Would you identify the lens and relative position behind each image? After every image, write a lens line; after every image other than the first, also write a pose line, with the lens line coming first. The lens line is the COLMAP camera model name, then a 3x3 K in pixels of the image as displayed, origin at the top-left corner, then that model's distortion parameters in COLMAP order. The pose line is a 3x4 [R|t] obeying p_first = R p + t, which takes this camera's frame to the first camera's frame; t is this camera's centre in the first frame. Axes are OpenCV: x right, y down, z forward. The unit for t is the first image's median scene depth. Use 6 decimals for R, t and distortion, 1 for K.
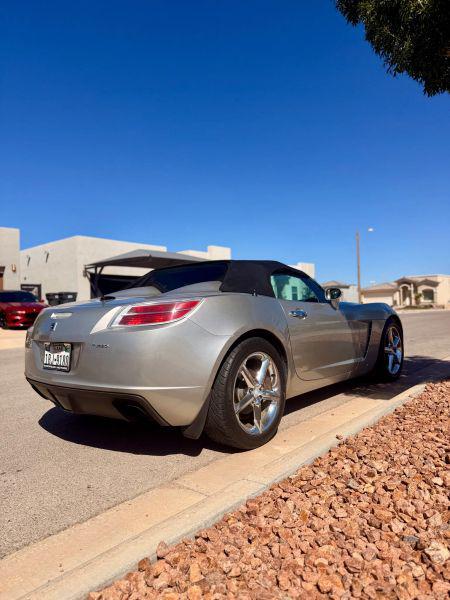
lens RADIAL K [[412.1, 0, 224.3], [0, 412.1, 308.2], [0, 0, 1]] dist [0.041749, -0.131229]
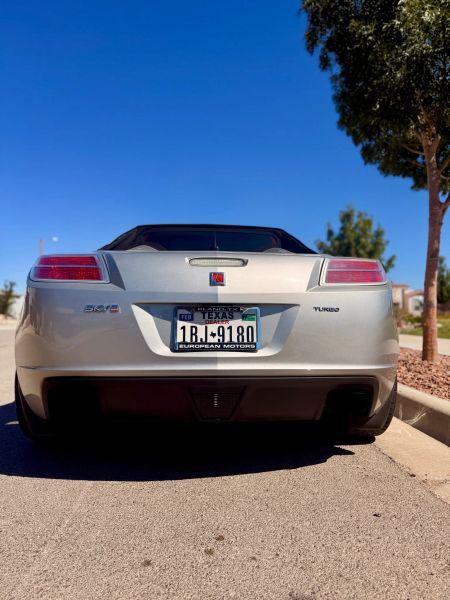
lens RADIAL K [[417.7, 0, 222.2], [0, 417.7, 295.0], [0, 0, 1]] dist [0.040192, -0.057223]
pose [[0.726101, 0.072935, 0.683709, -0.821086], [-0.029794, 0.996762, -0.074688, 0.112859], [-0.686942, 0.033861, 0.725923, 0.549995]]
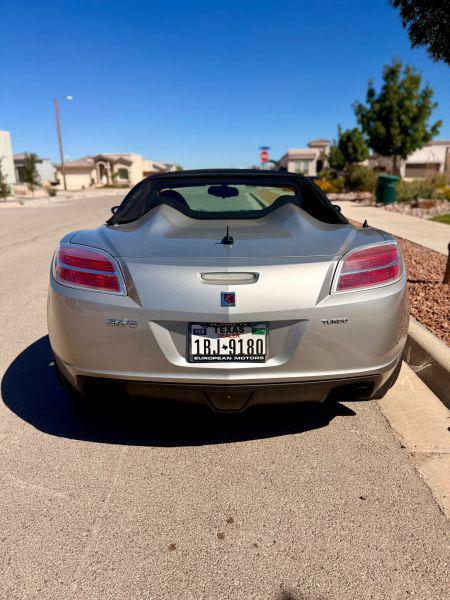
lens RADIAL K [[417.7, 0, 222.2], [0, 417.7, 295.0], [0, 0, 1]] dist [0.040192, -0.057223]
pose [[0.768652, -0.143737, 0.623309, -0.810240], [-0.018276, 0.969094, 0.246013, -0.115266], [-0.639406, -0.200490, 0.742269, 0.535790]]
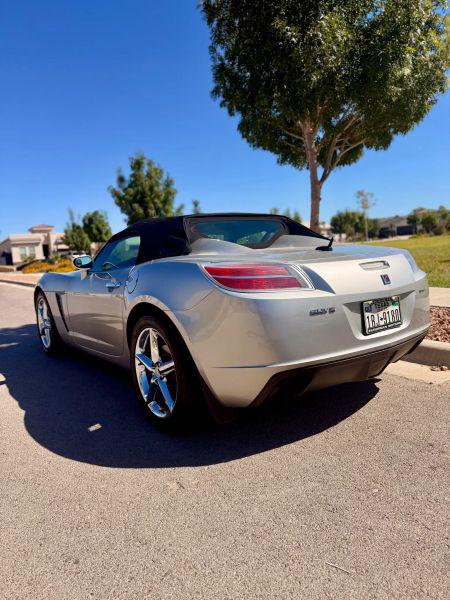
lens RADIAL K [[412.1, 0, 224.3], [0, 412.1, 308.2], [0, 0, 1]] dist [0.041749, -0.131229]
pose [[0.243743, -0.111799, 0.963375, -1.295717], [0.051581, 0.993422, 0.102236, 0.000812], [-0.968467, 0.024773, 0.247906, 1.103700]]
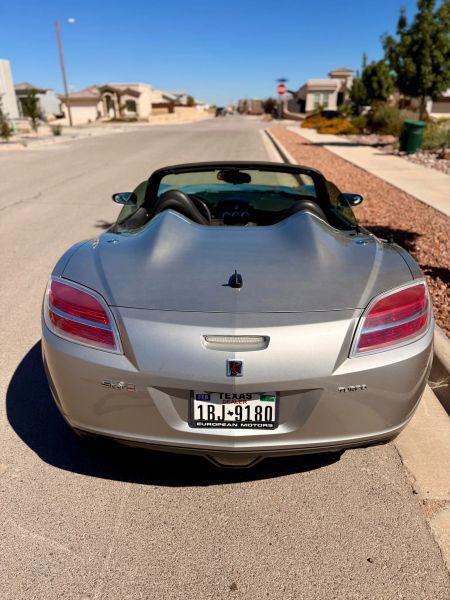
lens RADIAL K [[421.9, 0, 225.0], [0, 421.9, 300.0], [0, 0, 1]] dist [0.000358, -0.001620]
pose [[0.783176, -0.223892, 0.580093, -0.731512], [-0.024523, 0.921078, 0.388606, -0.259994], [-0.621317, -0.318572, 0.715875, 0.626004]]
